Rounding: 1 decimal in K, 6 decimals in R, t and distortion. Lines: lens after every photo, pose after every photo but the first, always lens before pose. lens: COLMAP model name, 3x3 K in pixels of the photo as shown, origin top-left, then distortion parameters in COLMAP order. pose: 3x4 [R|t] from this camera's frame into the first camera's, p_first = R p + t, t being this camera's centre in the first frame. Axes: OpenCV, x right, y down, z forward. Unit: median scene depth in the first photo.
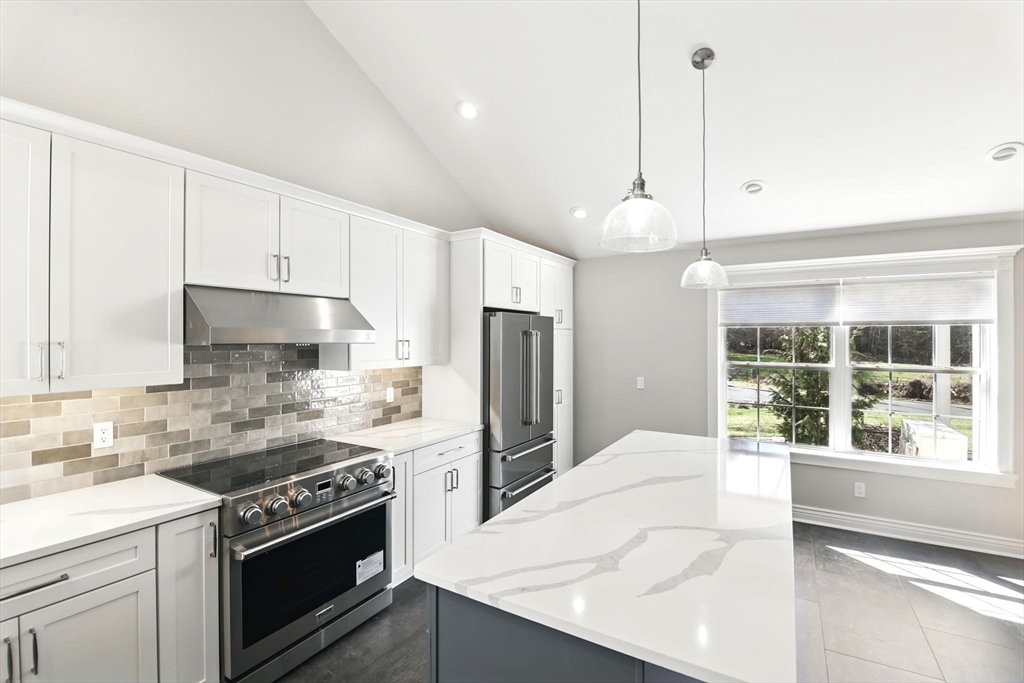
lens RADIAL K [[458.7, 0, 511.5], [0, 458.7, 337.0], [0, 0, 1]] dist [-0.012463, -0.006123]
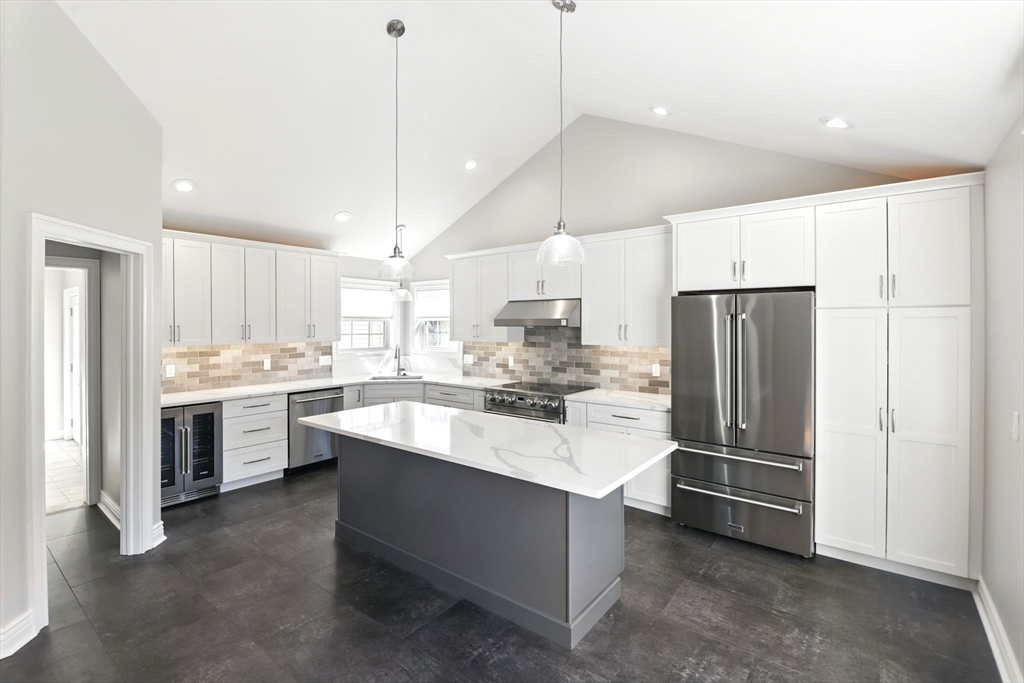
lens RADIAL K [[458.7, 0, 507.3], [0, 458.7, 328.6], [0, 0, 1]] dist [-0.012463, -0.006123]
pose [[-0.124596, 0.008060, -0.992175, 1.393407], [0.002993, 0.999966, 0.007748, 0.008139], [0.992203, -0.002005, -0.124615, 1.071187]]
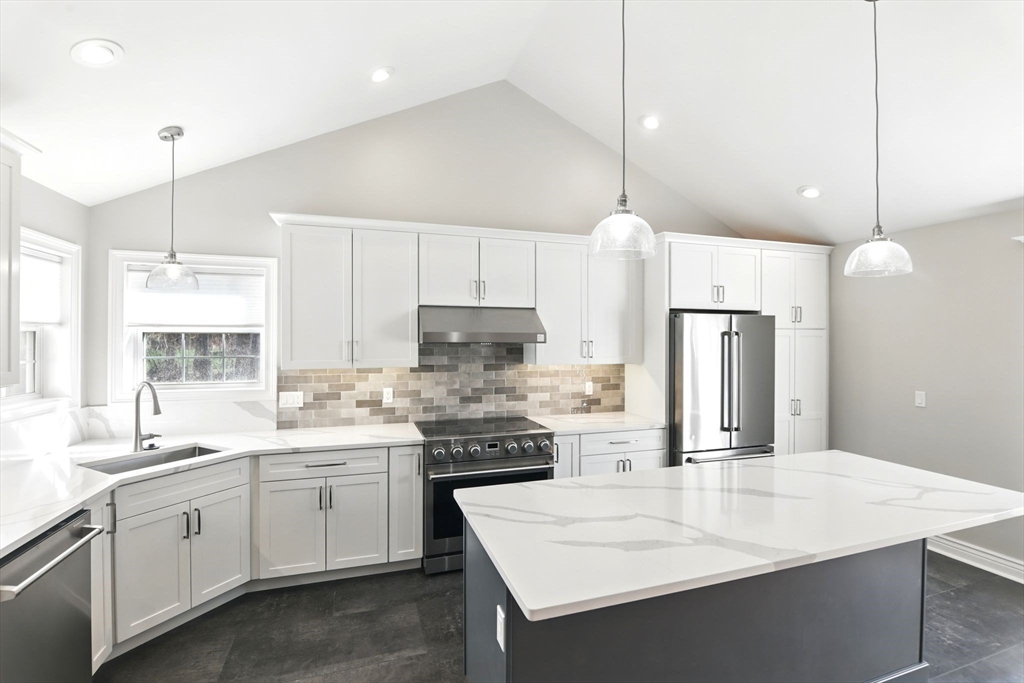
lens RADIAL K [[458.7, 0, 507.4], [0, 458.7, 340.4], [0, 0, 1]] dist [-0.012463, -0.006123]
pose [[0.756718, 0.002454, -0.653737, 0.473813], [0.000178, 0.999992, 0.003960, 0.001396], [0.653741, -0.003112, 0.756712, -0.016538]]
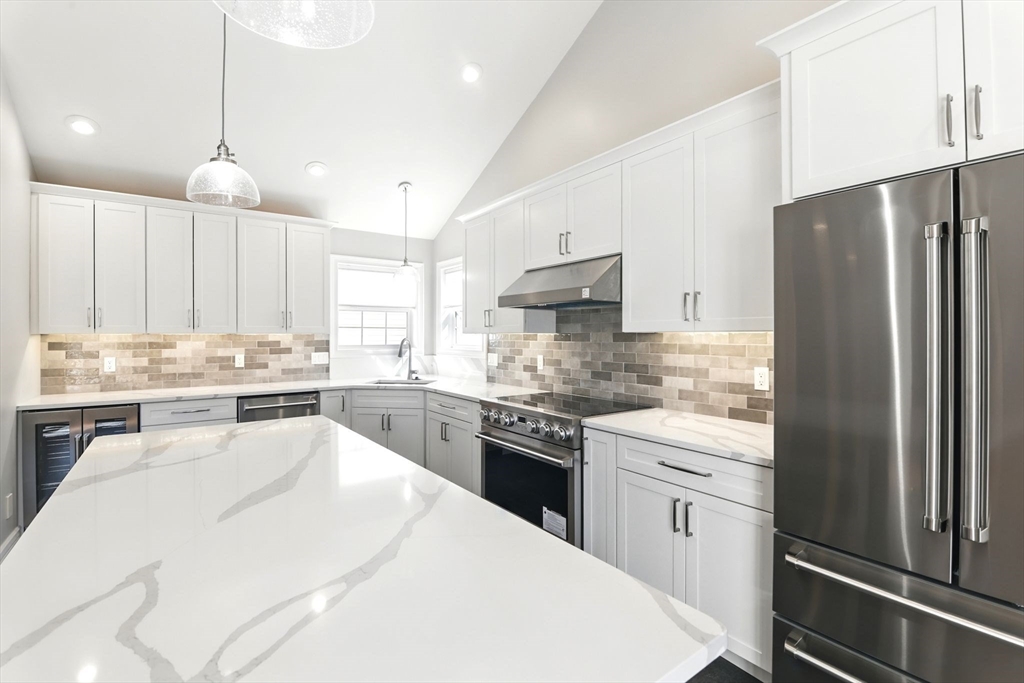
lens RADIAL K [[458.7, 0, 509.2], [0, 458.7, 337.3], [0, 0, 1]] dist [-0.012463, -0.006123]
pose [[-0.387941, 0.004151, -0.921675, 0.653937], [0.002313, 0.999991, 0.003530, 0.092005], [0.921681, -0.000762, -0.387947, 1.300401]]
